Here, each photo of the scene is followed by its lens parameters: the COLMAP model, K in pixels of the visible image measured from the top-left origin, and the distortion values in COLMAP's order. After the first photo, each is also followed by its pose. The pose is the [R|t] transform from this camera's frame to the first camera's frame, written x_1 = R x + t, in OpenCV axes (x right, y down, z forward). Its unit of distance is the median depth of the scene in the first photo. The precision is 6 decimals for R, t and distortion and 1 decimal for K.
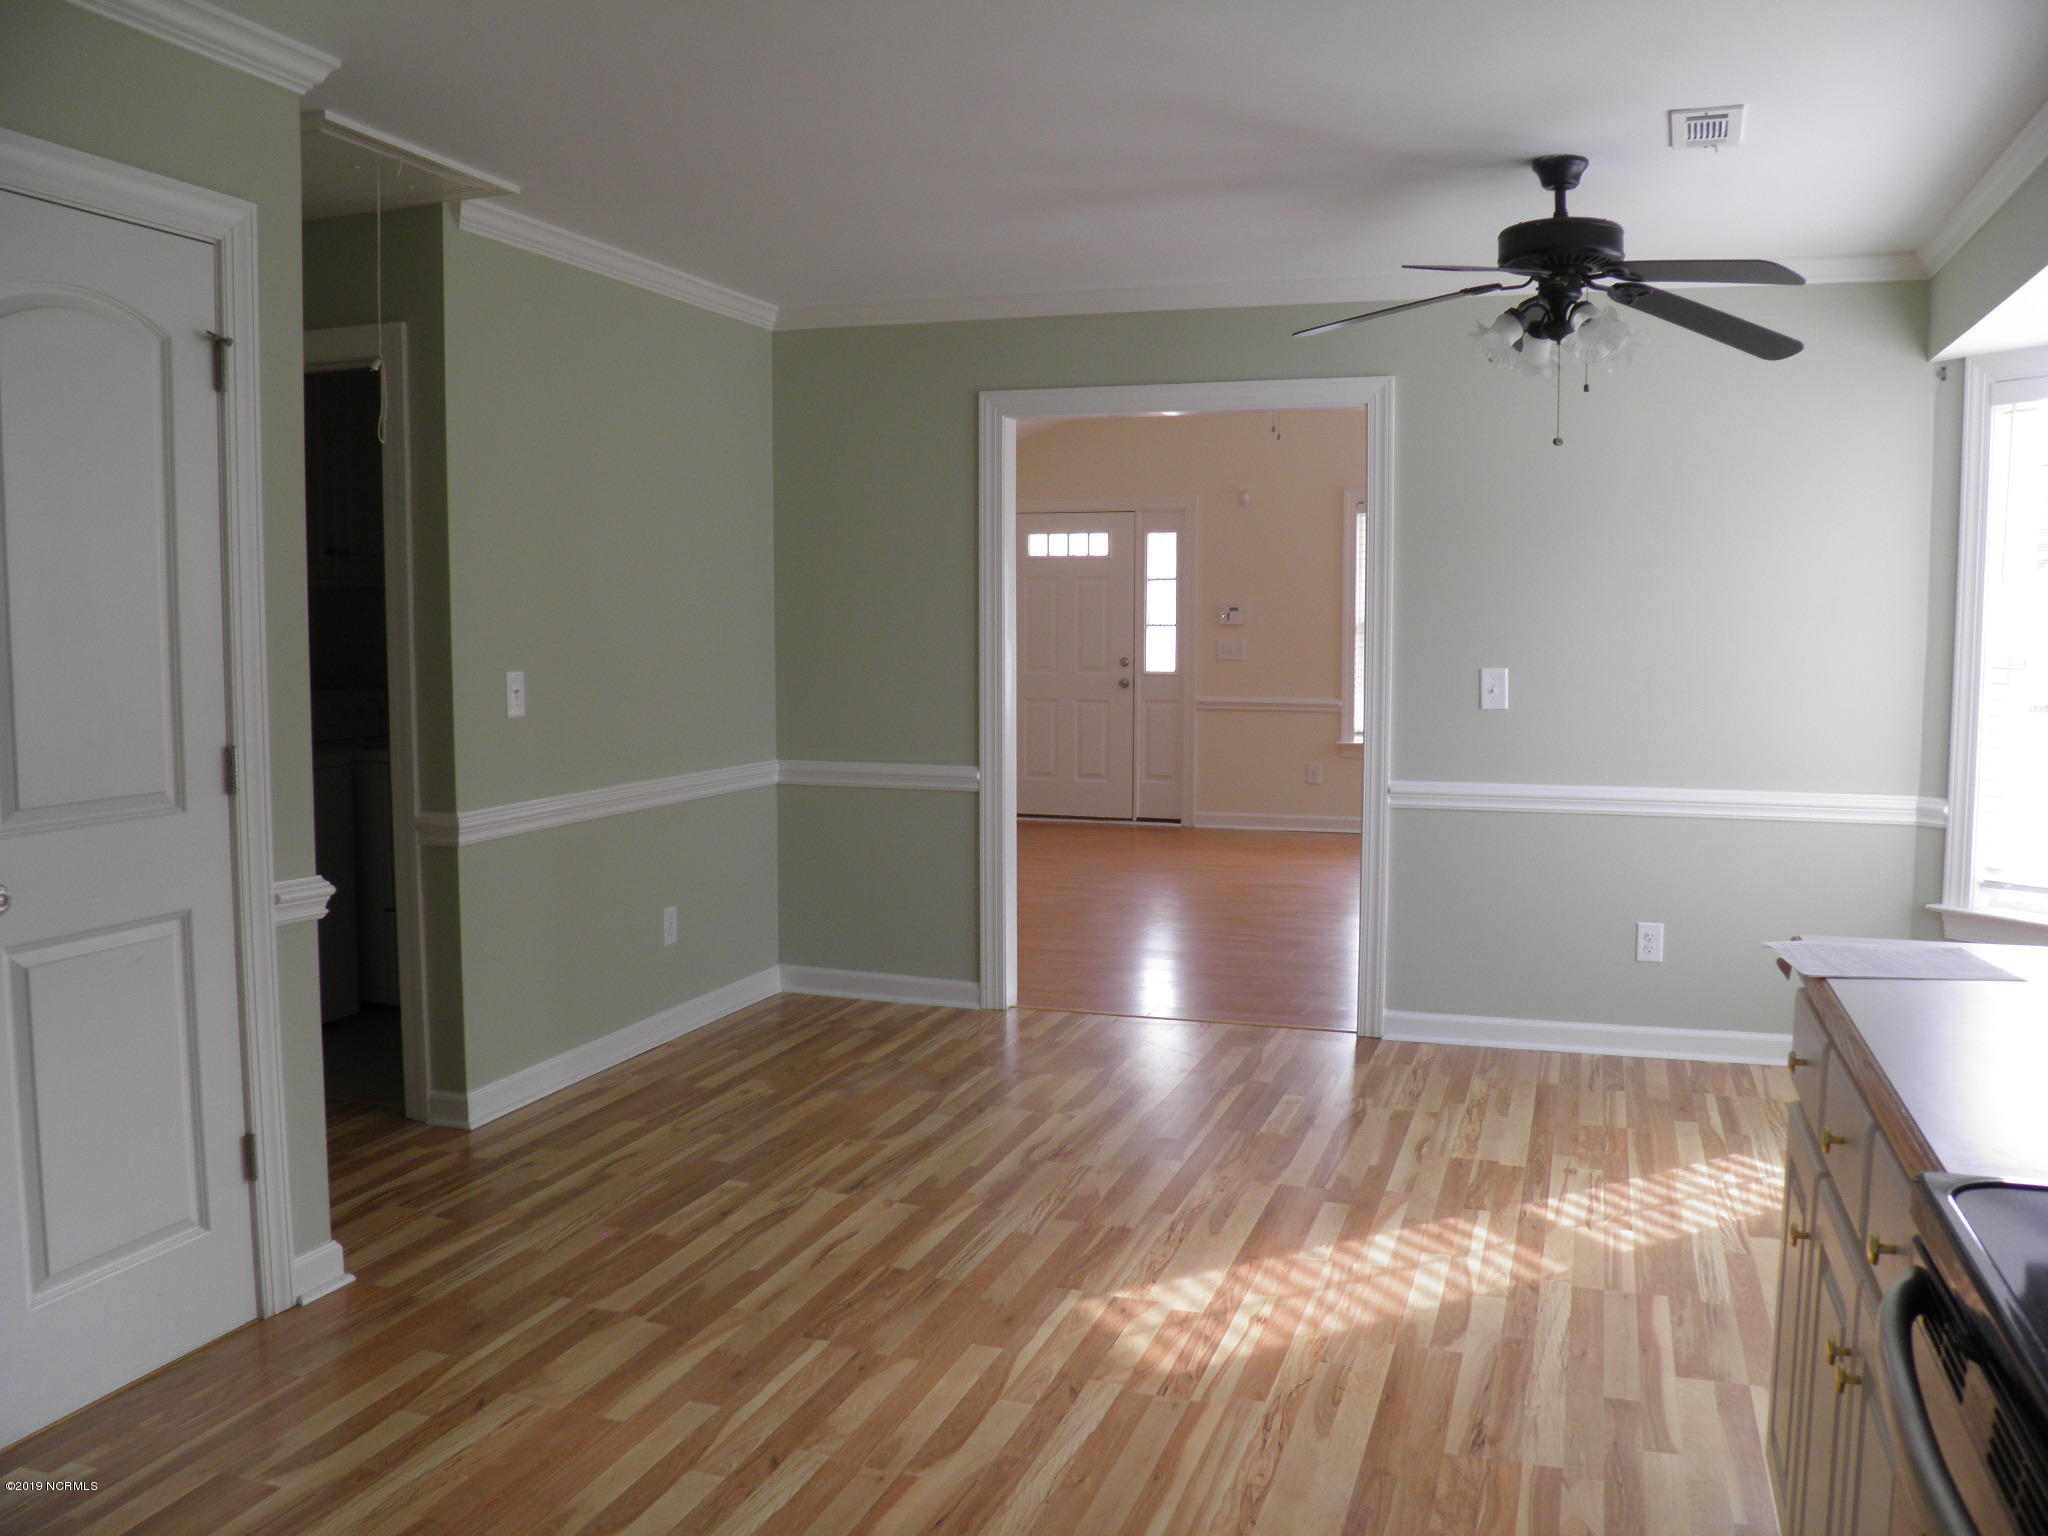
lens RADIAL K [[1726.7, 0, 1027.5], [0, 1726.7, 772.1], [0, 0, 1]] dist [-0.130163, 0.099118]
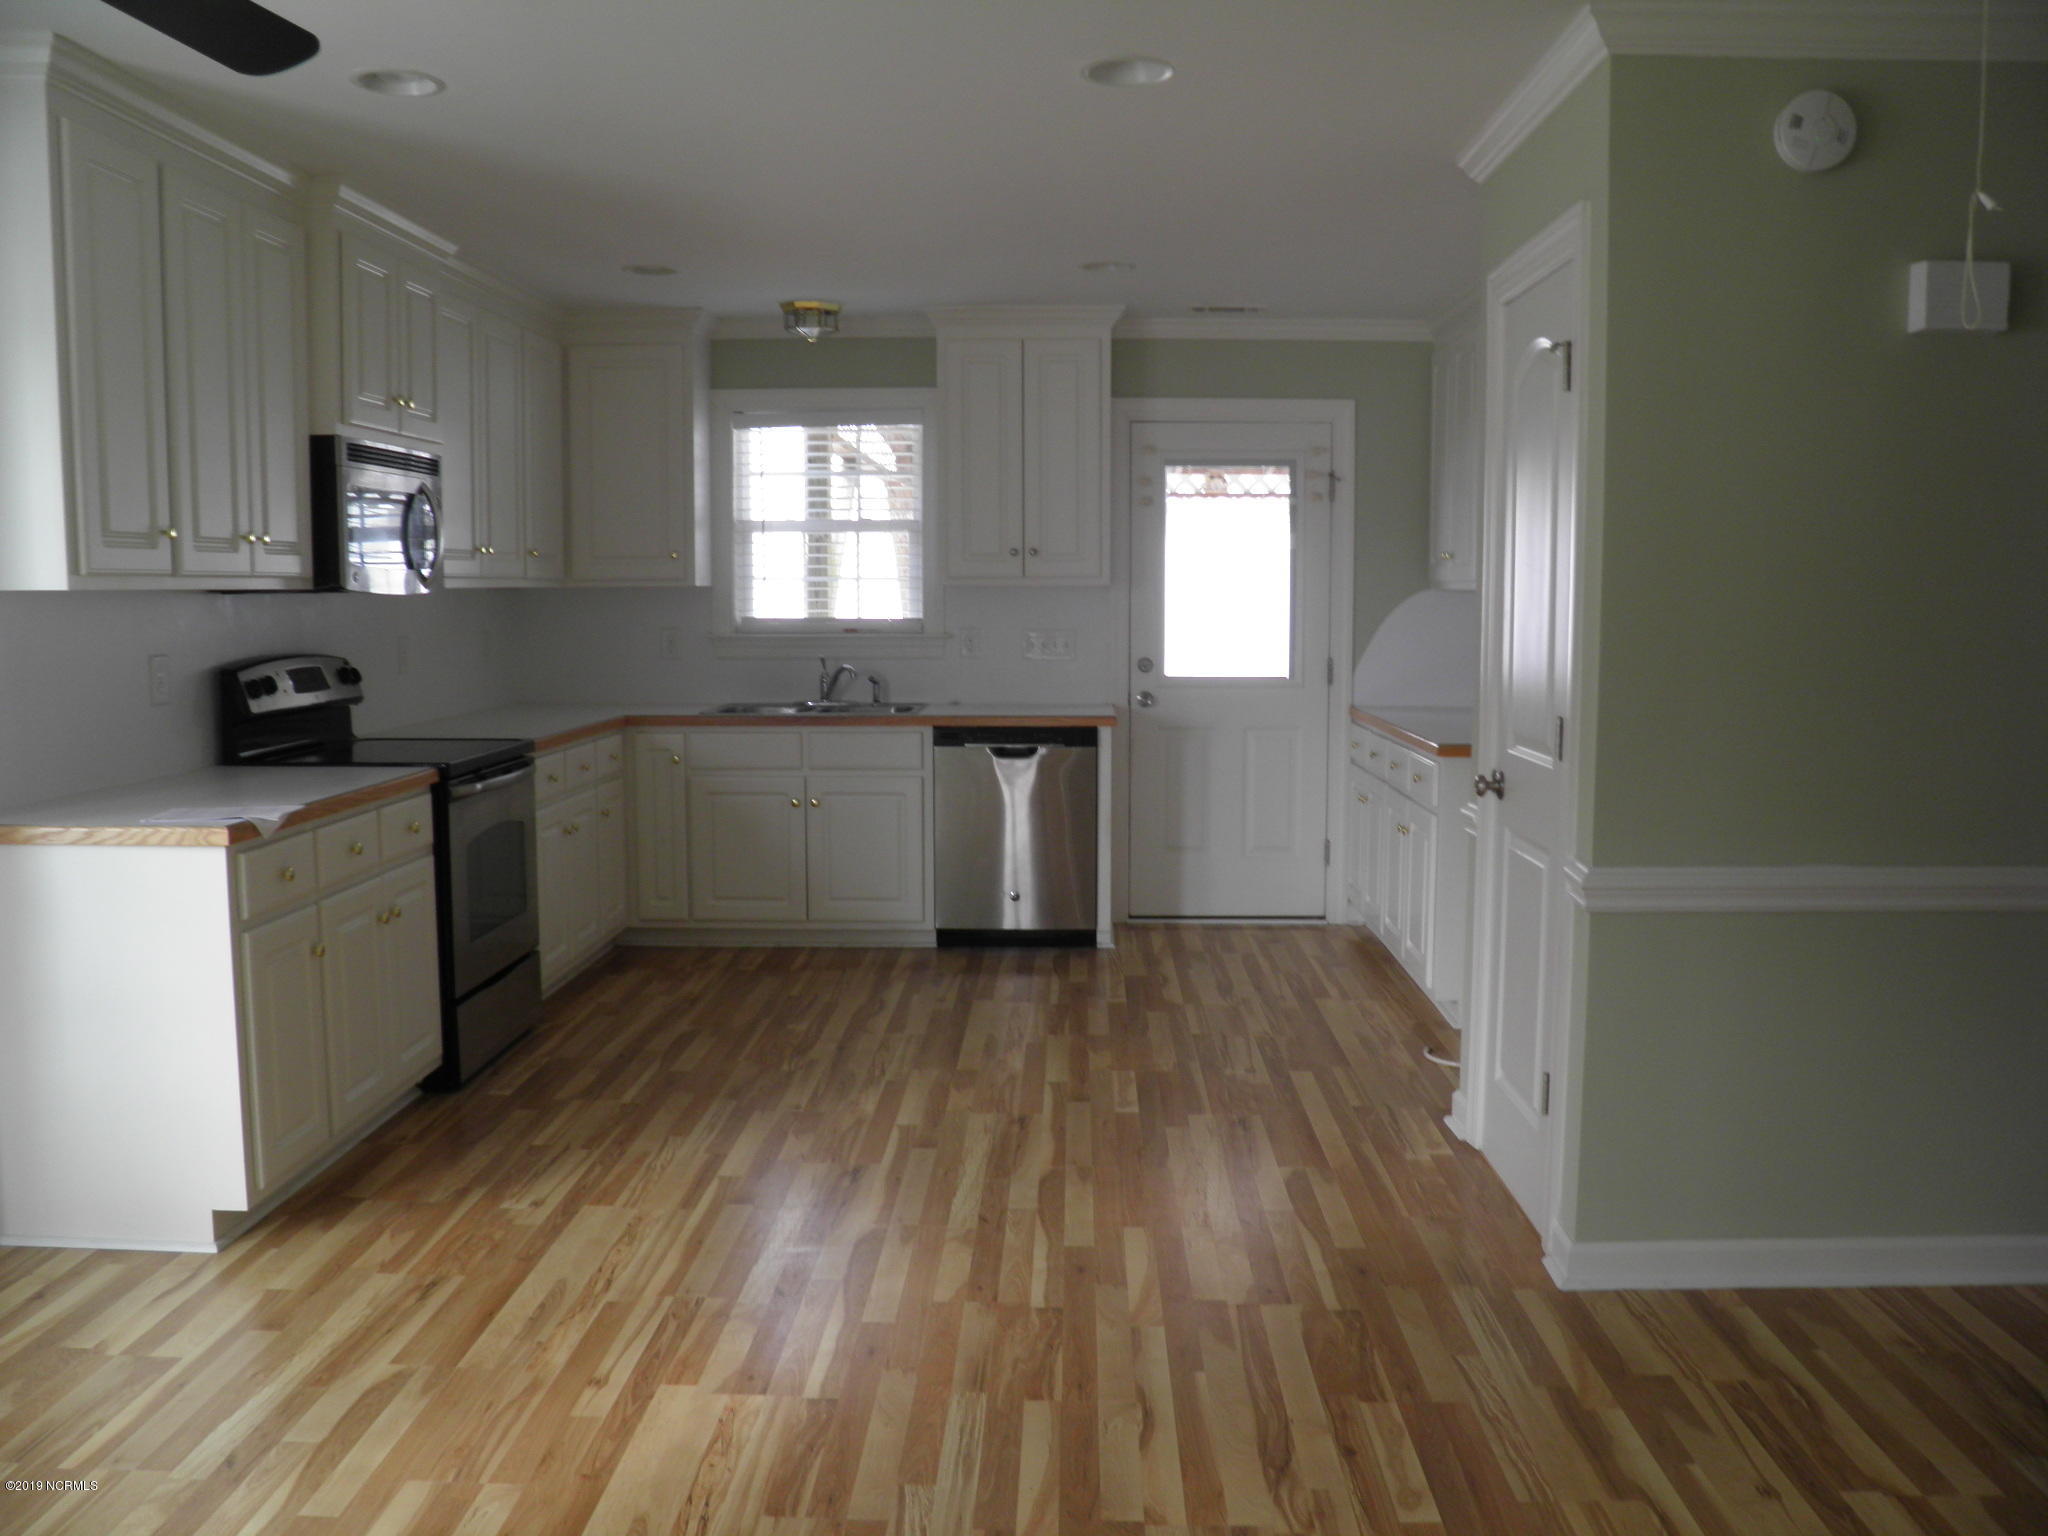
lens RADIAL K [[1726.7, 0, 1027.5], [0, 1726.7, 772.1], [0, 0, 1]] dist [-0.130163, 0.099118]
pose [[-0.957231, 0.027924, -0.287973, 0.176529], [-0.028729, 0.981239, 0.190645, -0.179928], [0.287894, 0.190764, -0.938470, 1.950629]]
